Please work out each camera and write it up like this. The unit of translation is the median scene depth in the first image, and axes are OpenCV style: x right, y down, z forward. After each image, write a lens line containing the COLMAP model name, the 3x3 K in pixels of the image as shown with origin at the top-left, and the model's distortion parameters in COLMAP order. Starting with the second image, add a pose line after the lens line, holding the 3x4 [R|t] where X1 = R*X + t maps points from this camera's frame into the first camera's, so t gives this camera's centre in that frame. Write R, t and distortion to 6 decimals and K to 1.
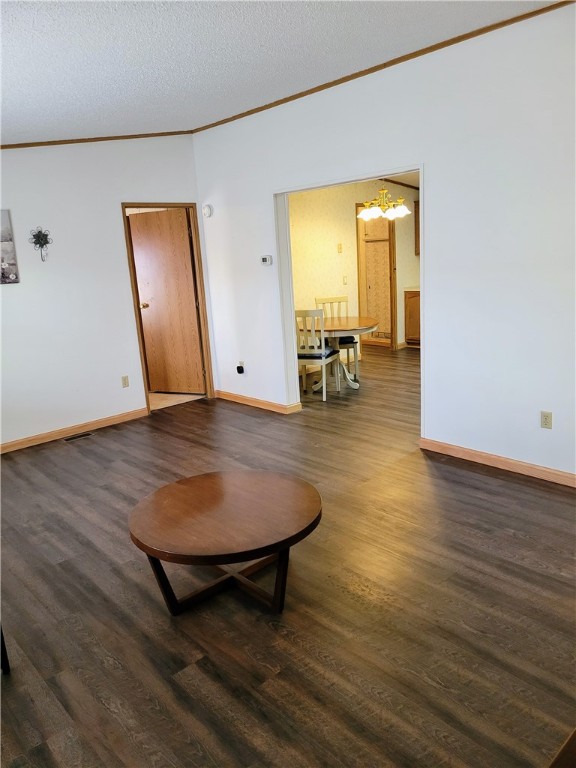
lens RADIAL K [[573.7, 0, 289.8], [0, 573.7, 387.1], [0, 0, 1]] dist [0.036796, -0.025554]
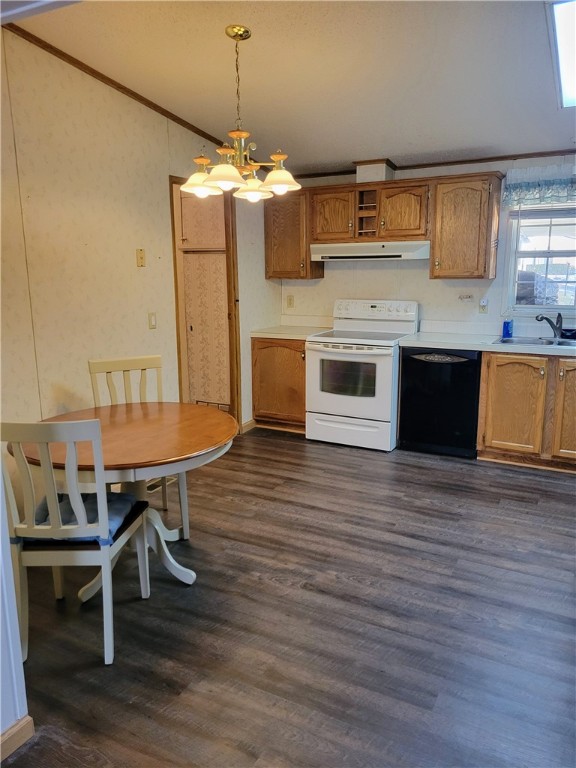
lens RADIAL K [[573.7, 0, 288.4], [0, 573.7, 385.0], [0, 0, 1]] dist [0.036796, -0.025554]
pose [[0.941695, -0.018223, 0.335973, 0.037463], [0.031126, 0.998969, -0.033058, -0.109268], [-0.335024, 0.041588, 0.941291, 0.481703]]
